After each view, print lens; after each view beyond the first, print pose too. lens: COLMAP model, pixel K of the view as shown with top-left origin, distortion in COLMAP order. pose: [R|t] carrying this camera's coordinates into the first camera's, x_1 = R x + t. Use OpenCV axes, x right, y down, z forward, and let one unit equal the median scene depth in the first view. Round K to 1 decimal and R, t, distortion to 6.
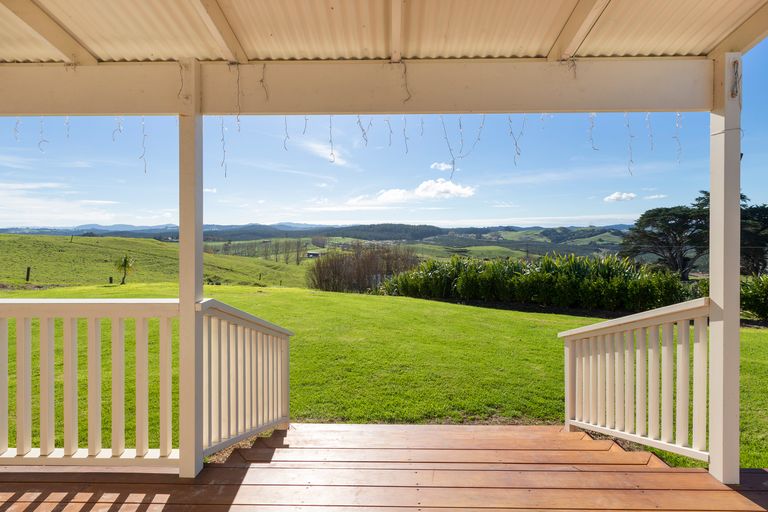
lens RADIAL K [[364.1, 0, 384.1], [0, 364.1, 232.5], [0, 0, 1]] dist [0.000722, 0.000224]
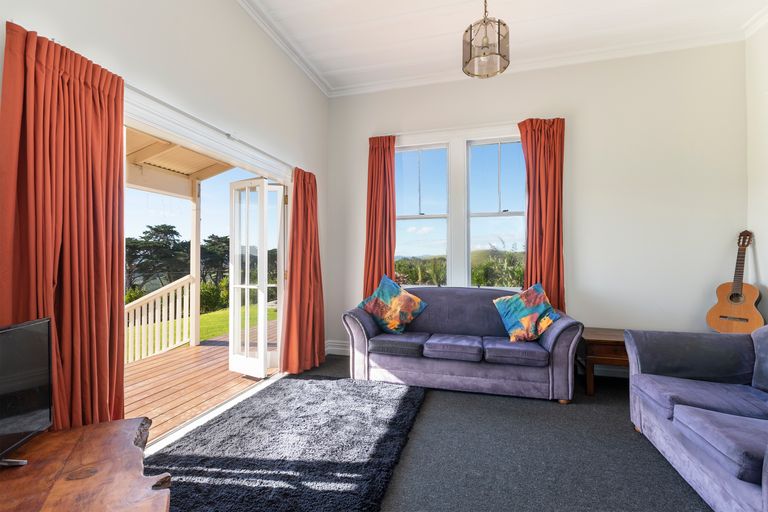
lens RADIAL K [[351.9, 0, 384.0], [0, 351.9, 256.0], [0, 0, 1]] dist [-0.000603, -0.000046]
pose [[0.258053, 0.011399, 0.966064, -1.033130], [0.005755, 0.999895, -0.013336, 0.088071], [-0.966114, 0.009002, 0.257960, -0.853366]]
